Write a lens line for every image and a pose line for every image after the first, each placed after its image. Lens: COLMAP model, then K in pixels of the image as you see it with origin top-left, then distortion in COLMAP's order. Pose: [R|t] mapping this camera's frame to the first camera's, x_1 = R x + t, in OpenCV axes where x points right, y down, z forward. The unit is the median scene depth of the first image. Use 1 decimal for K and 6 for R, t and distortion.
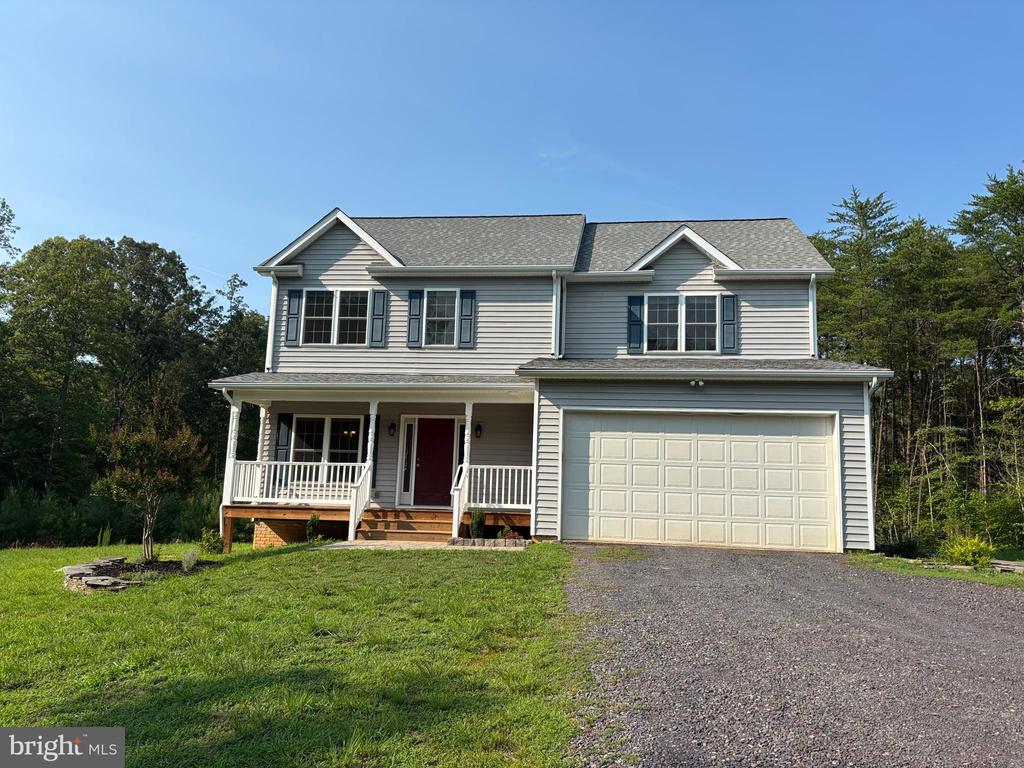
lens RADIAL K [[782.1, 0, 509.6], [0, 782.1, 393.2], [0, 0, 1]] dist [0.043132, 0.000212]
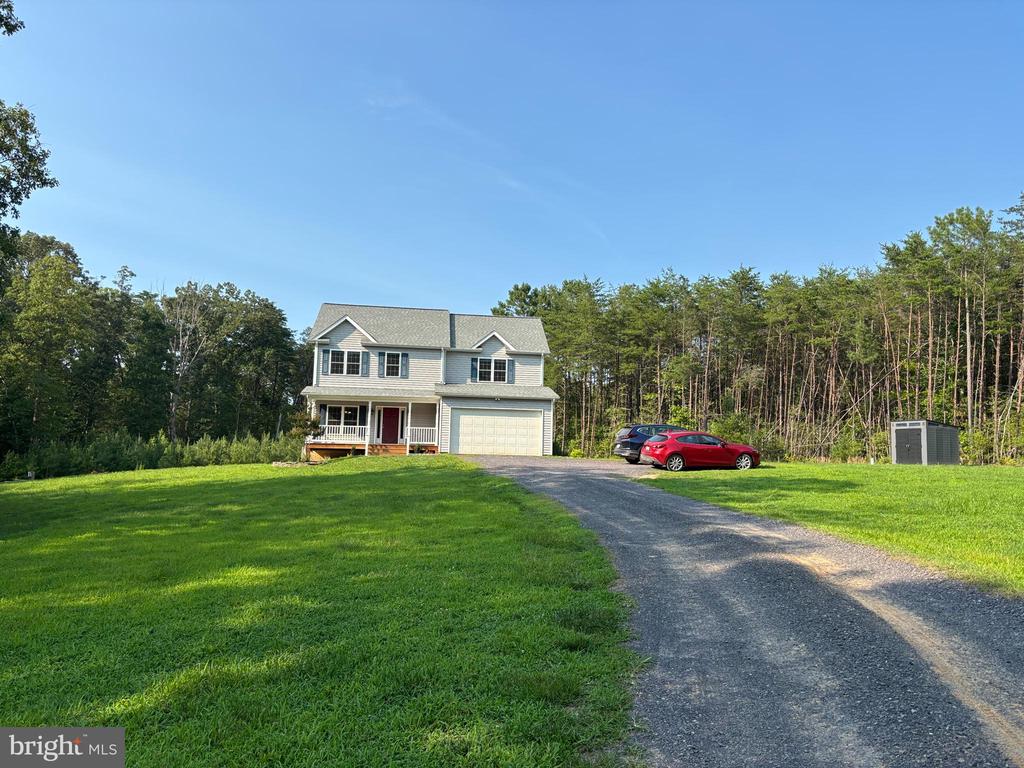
lens RADIAL K [[762.2, 0, 516.0], [0, 762.2, 407.0], [0, 0, 1]] dist [0.004008, 0.009026]
pose [[0.968110, 0.009568, 0.250342, -0.308447], [-0.025918, 0.997734, 0.062097, -0.123903], [-0.249181, -0.066605, 0.966164, -1.344690]]
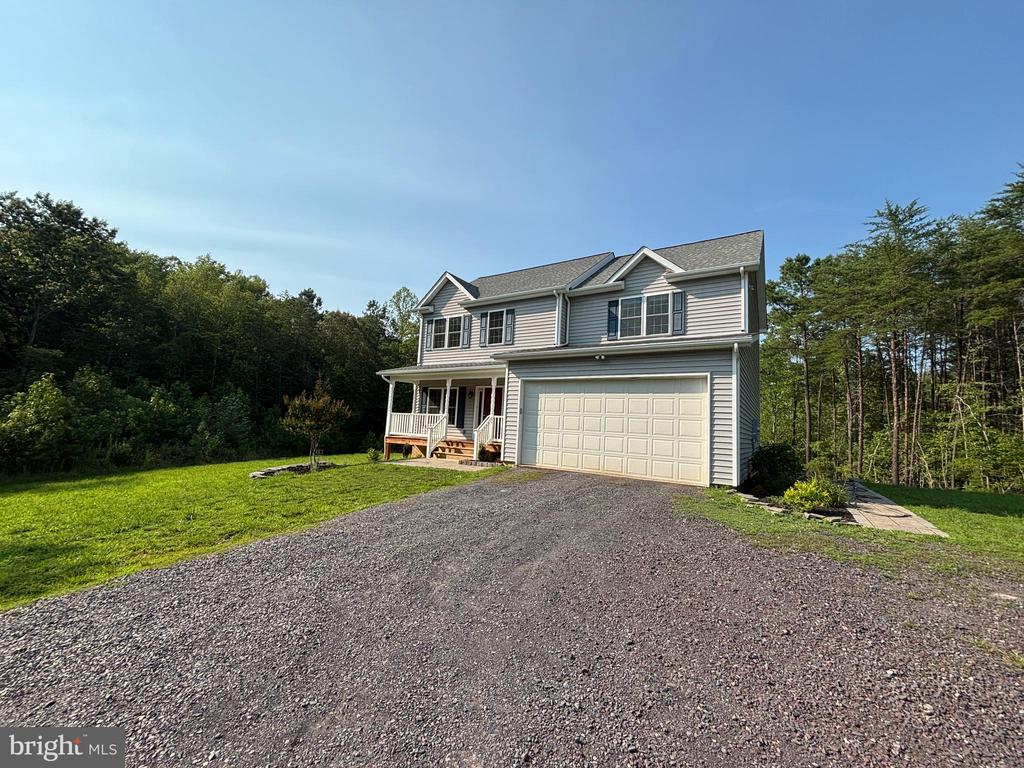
lens RADIAL K [[414.4, 0, 498.1], [0, 414.4, 386.2], [0, 0, 1]] dist [-0.001397, -0.000164]
pose [[0.899138, -0.029499, -0.436671, 0.304768], [0.041097, 0.999008, 0.017134, 0.014171], [0.435732, -0.033352, 0.899458, 0.204207]]
